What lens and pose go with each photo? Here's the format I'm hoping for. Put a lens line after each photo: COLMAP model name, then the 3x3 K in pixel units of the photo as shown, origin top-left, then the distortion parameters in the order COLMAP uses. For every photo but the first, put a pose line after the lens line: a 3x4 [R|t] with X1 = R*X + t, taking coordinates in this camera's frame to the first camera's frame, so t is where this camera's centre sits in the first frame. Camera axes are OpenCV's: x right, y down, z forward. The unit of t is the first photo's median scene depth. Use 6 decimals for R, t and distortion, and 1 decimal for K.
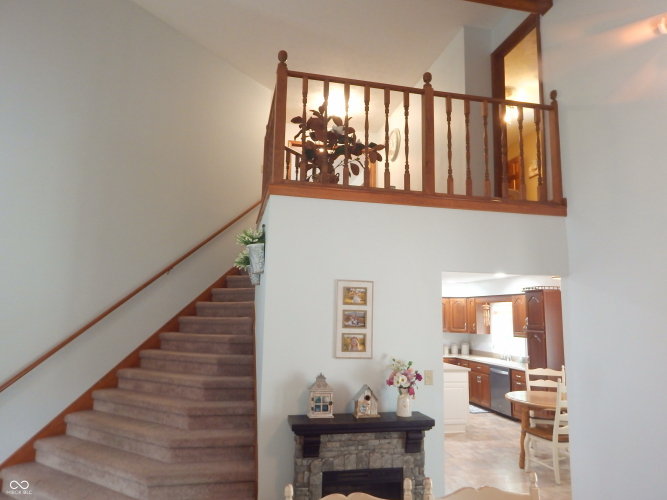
lens RADIAL K [[463.4, 0, 331.7], [0, 463.4, 247.9], [0, 0, 1]] dist [0.008305, -0.006802]
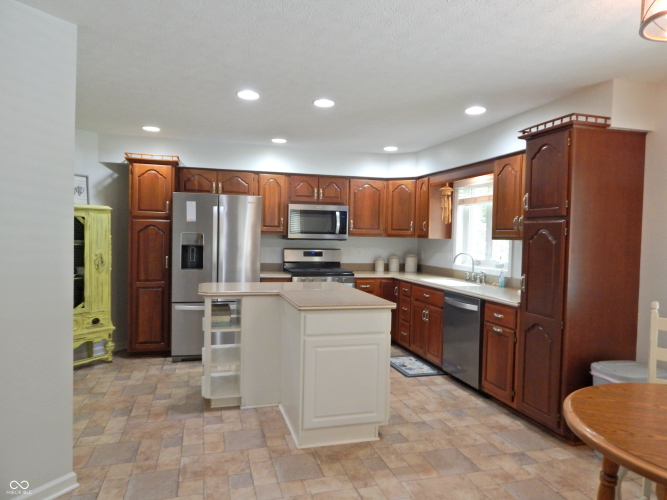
lens RADIAL K [[463.4, 0, 332.4], [0, 463.4, 250.9], [0, 0, 1]] dist [0.008305, -0.006802]
pose [[0.998459, 0.000710, 0.055481, 0.163621], [-0.010552, 0.984099, 0.177307, 0.101681], [-0.054473, -0.177619, 0.982591, 0.441907]]
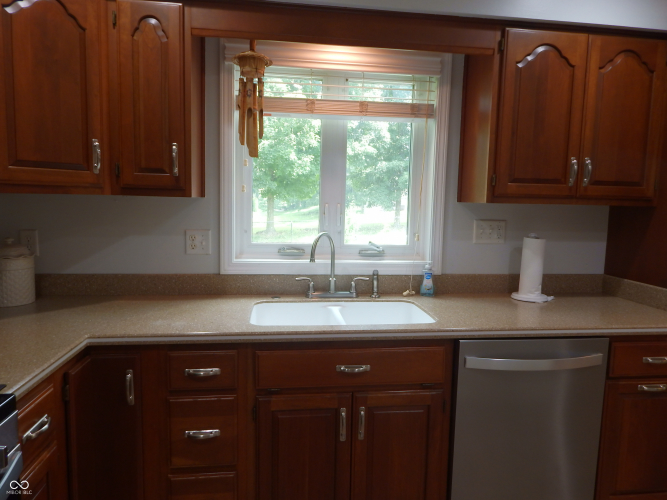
lens RADIAL K [[463.4, 0, 333.7], [0, 463.4, 245.0], [0, 0, 1]] dist [0.008305, -0.006802]
pose [[0.087562, -0.121520, 0.988719, 0.125325], [-0.163853, 0.977256, 0.134622, 0.174212], [-0.982591, -0.173792, 0.065659, 0.951459]]
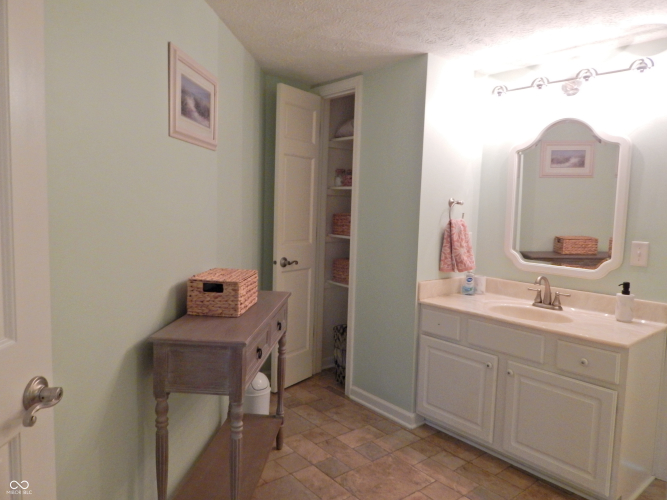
lens RADIAL K [[463.4, 0, 335.7], [0, 463.4, 249.4], [0, 0, 1]] dist [0.008305, -0.006802]
pose [[-0.885526, -0.002777, -0.464582, 0.434645], [0.019503, 0.998878, -0.043146, 0.202880], [0.464181, -0.047267, -0.884478, 1.030264]]
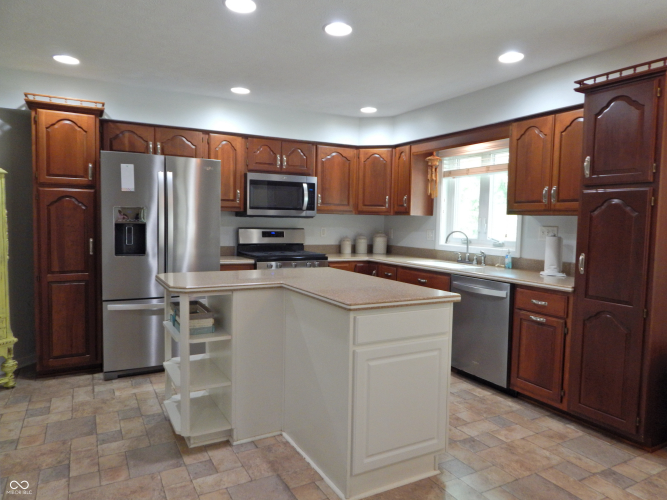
lens RADIAL K [[463.4, 0, 333.8], [0, 463.4, 248.4], [0, 0, 1]] dist [0.008305, -0.006802]
pose [[0.960166, -0.017312, 0.278893, 0.089180], [-0.041219, 0.978386, 0.202638, 0.124546], [-0.276373, -0.206062, 0.938699, 0.548213]]
